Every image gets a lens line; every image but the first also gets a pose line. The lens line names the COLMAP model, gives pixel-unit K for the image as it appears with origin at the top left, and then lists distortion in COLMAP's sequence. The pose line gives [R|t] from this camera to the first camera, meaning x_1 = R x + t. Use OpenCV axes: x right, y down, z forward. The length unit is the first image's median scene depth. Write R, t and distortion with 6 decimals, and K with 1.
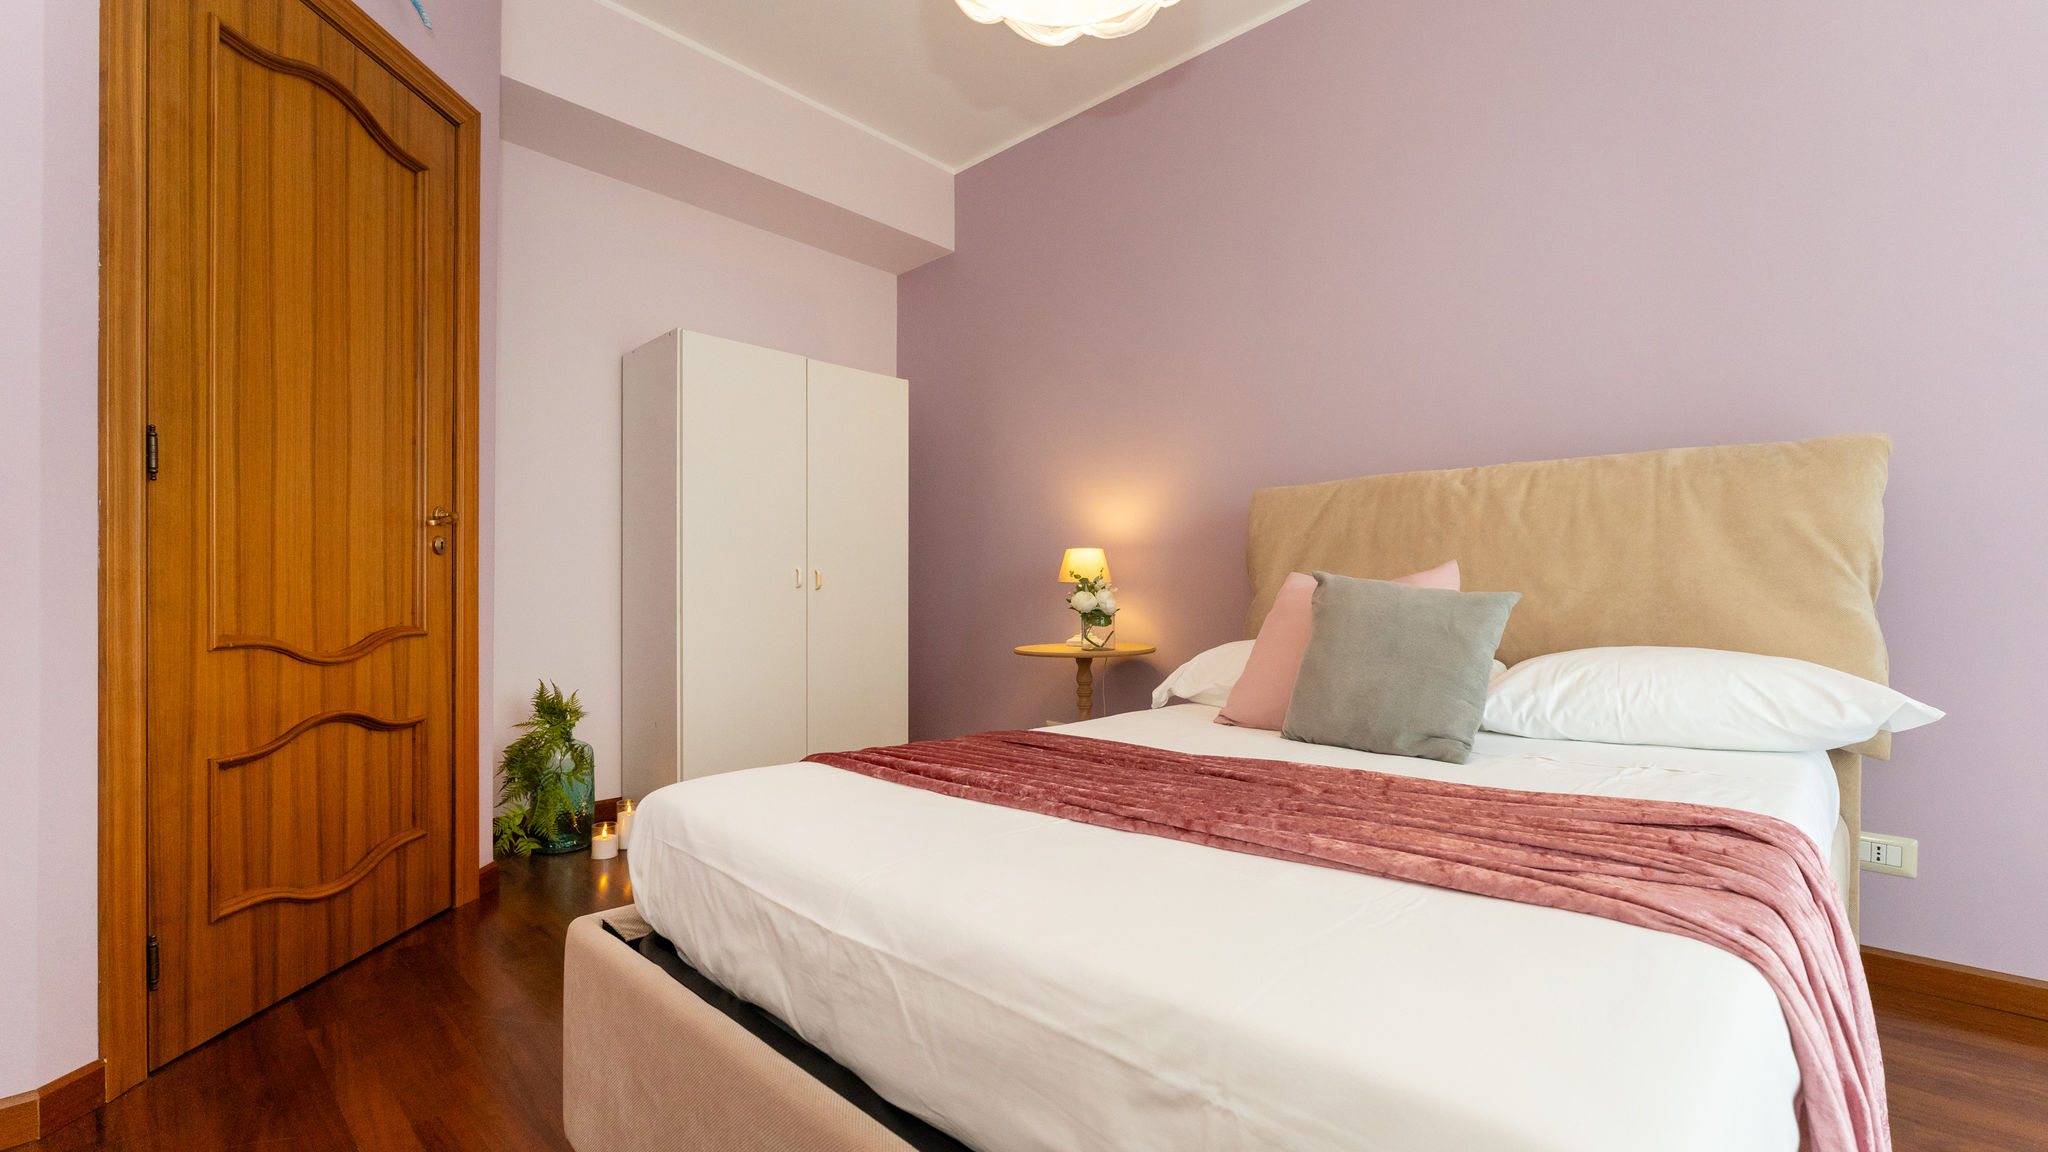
lens RADIAL K [[834.1, 0, 1038.5], [0, 834.1, 599.4], [0, 0, 1]] dist [-0.006021, 0.001042]
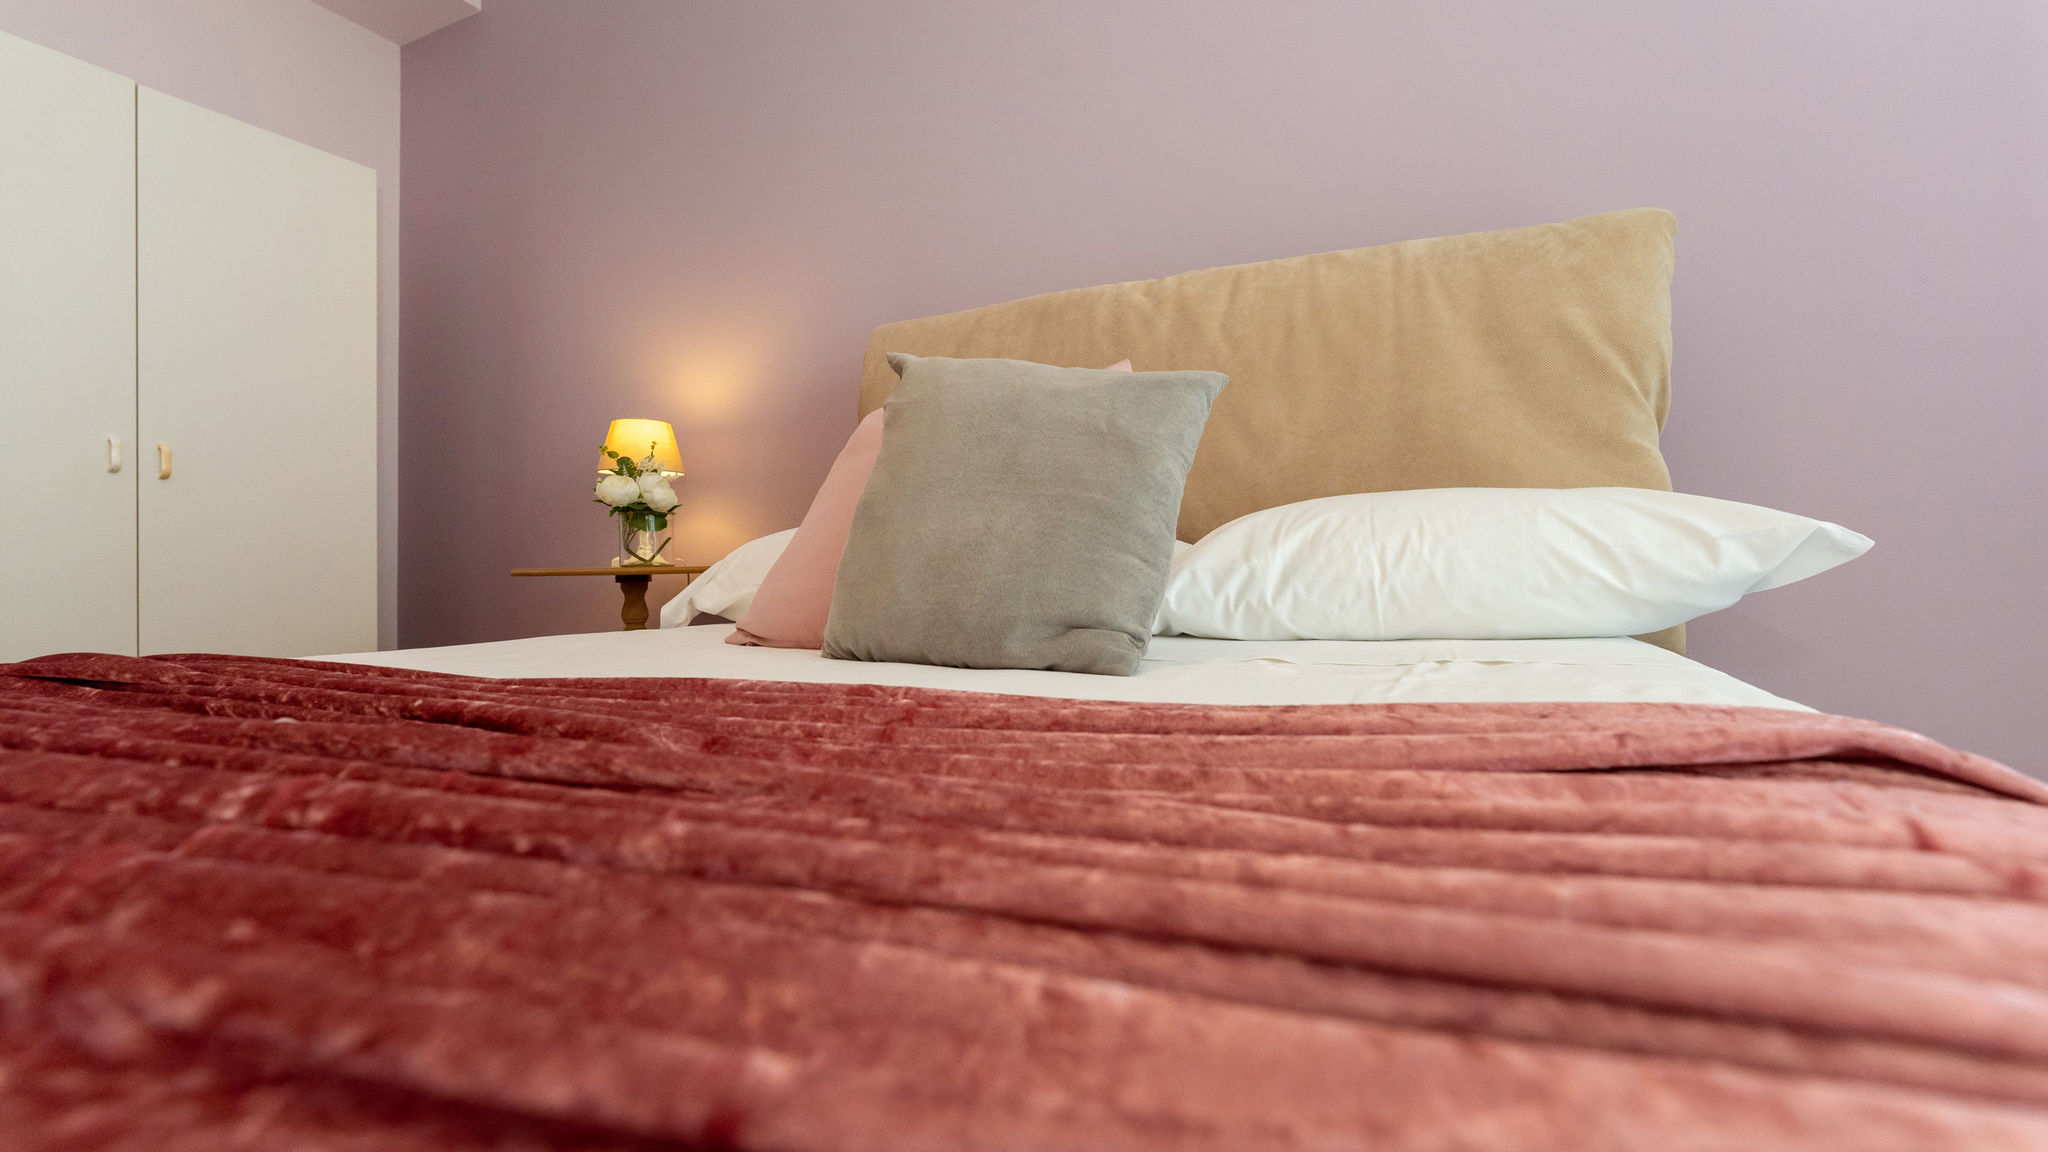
lens RADIAL K [[879.9, 0, 1022.6], [0, 879.9, 577.2], [0, 0, 1]] dist [-0.005169, -0.000834]
pose [[0.951650, -0.008845, 0.307058, 0.246911], [0.006740, 0.999946, 0.007916, 0.114358], [-0.307111, -0.005463, 0.951658, 0.445053]]
